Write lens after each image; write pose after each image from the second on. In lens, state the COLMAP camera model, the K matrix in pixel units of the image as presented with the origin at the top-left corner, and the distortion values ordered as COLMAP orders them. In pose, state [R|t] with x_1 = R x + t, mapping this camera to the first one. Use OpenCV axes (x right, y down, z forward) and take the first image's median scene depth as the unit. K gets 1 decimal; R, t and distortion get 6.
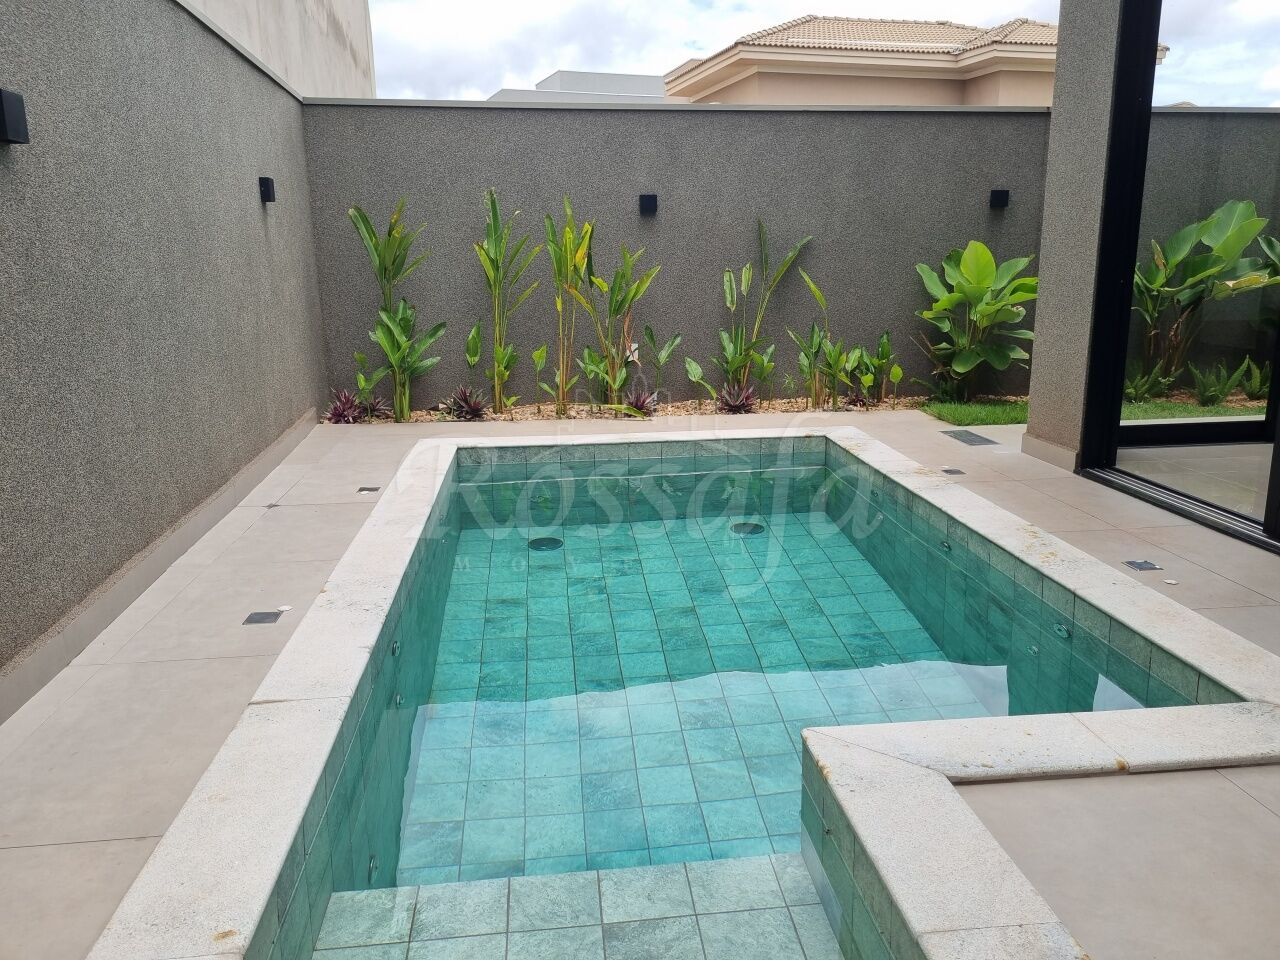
lens RADIAL K [[993.1, 0, 647.7], [0, 993.1, 483.3], [0, 0, 1]] dist [0.035296, -0.003904]
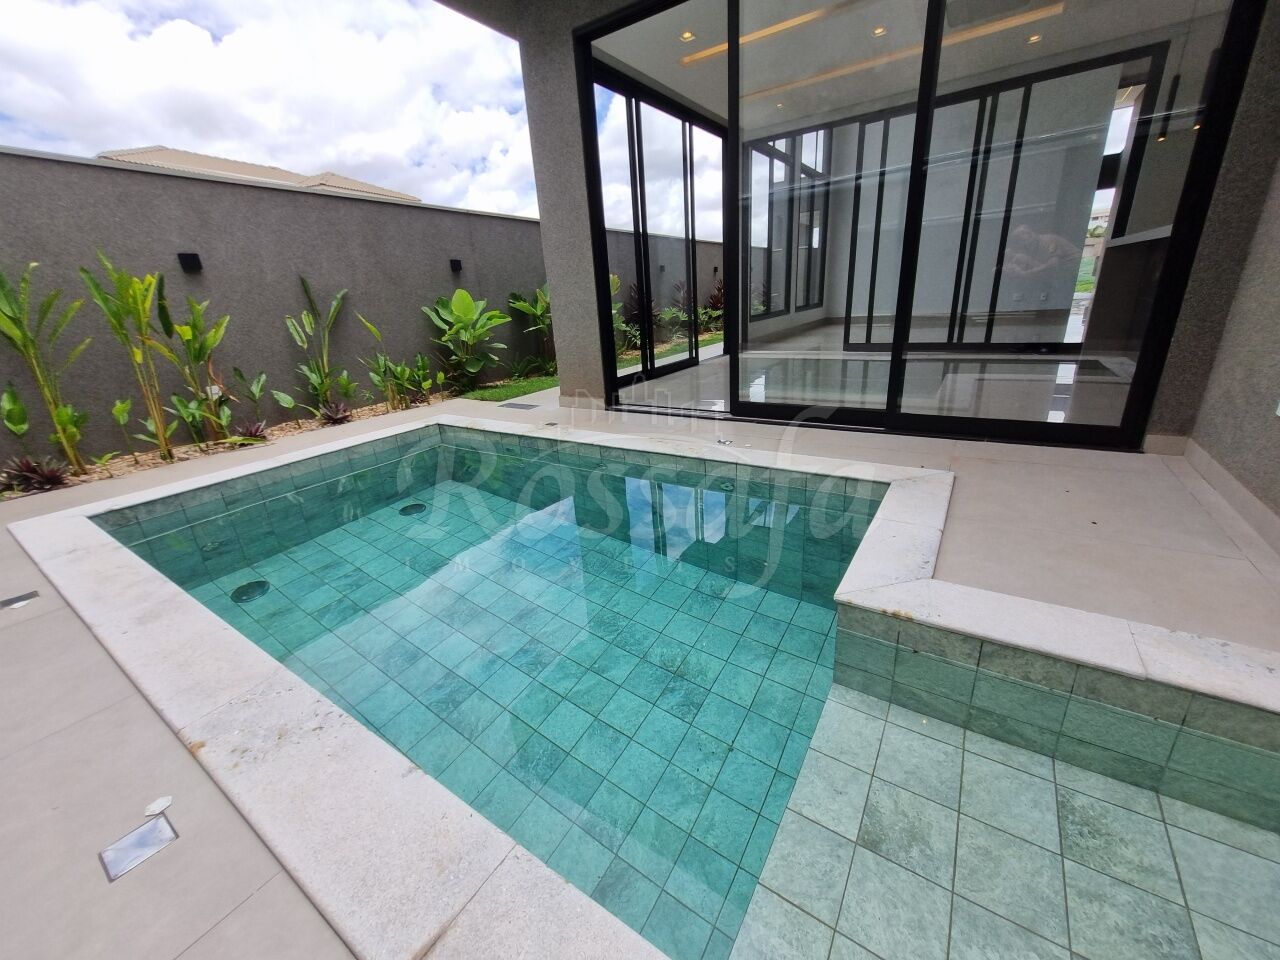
lens RADIAL K [[503.2, 0, 642.6], [0, 503.2, 469.9], [0, 0, 1]] dist [0.013998, -0.000512]
pose [[0.640548, -0.279473, 0.715258, -0.156264], [0.228990, 0.958564, 0.169469, -0.033772], [-0.732982, 0.055234, 0.678002, 0.247239]]
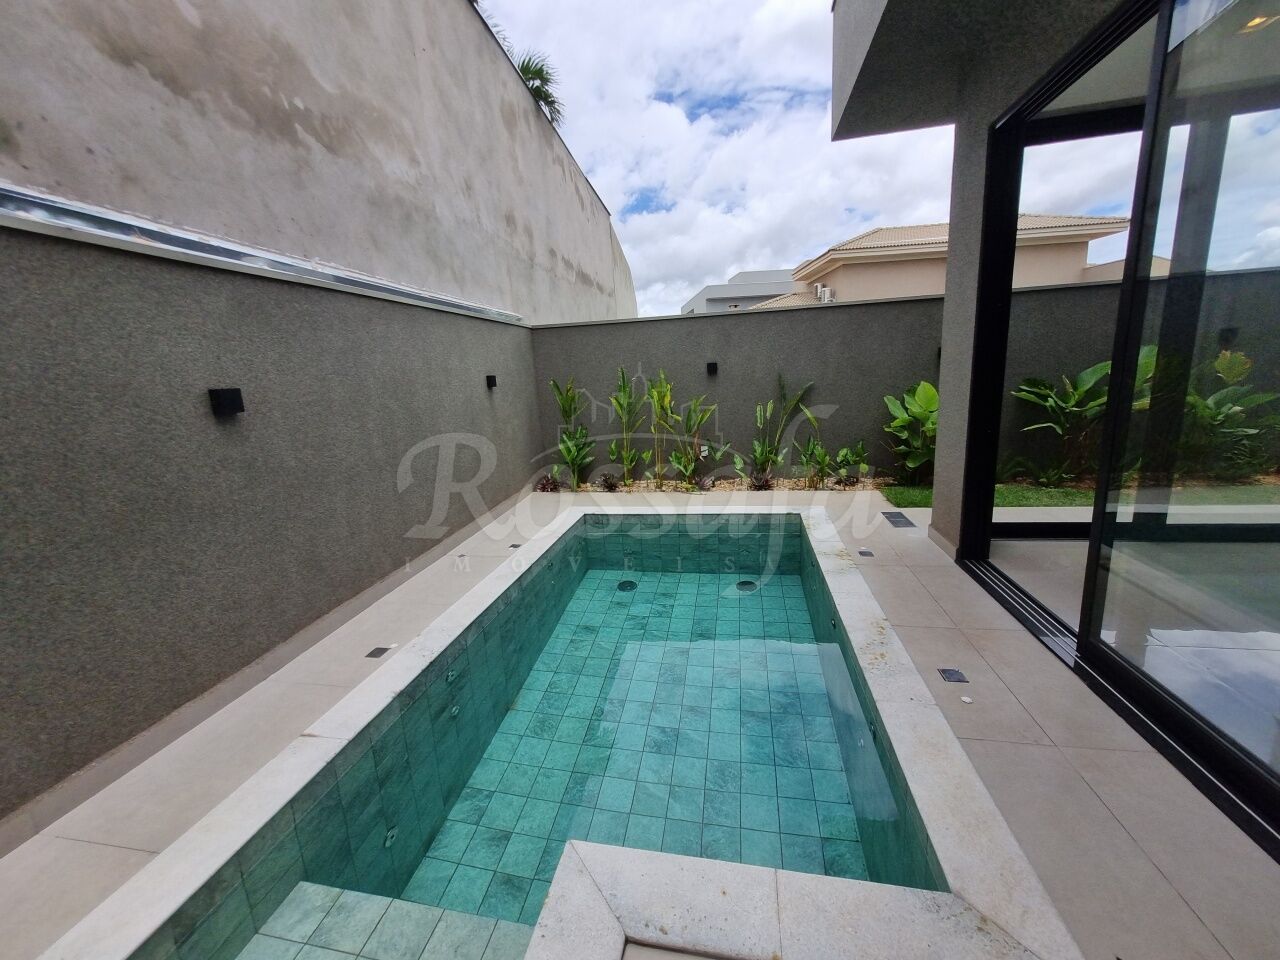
lens RADIAL K [[503.2, 0, 642.6], [0, 503.2, 469.9], [0, 0, 1]] dist [0.013998, -0.000512]
pose [[0.951835, 0.017442, -0.306113, 0.164219], [-0.021301, 0.999730, -0.009272, -0.093822], [0.305869, 0.015346, 0.951950, 0.126040]]
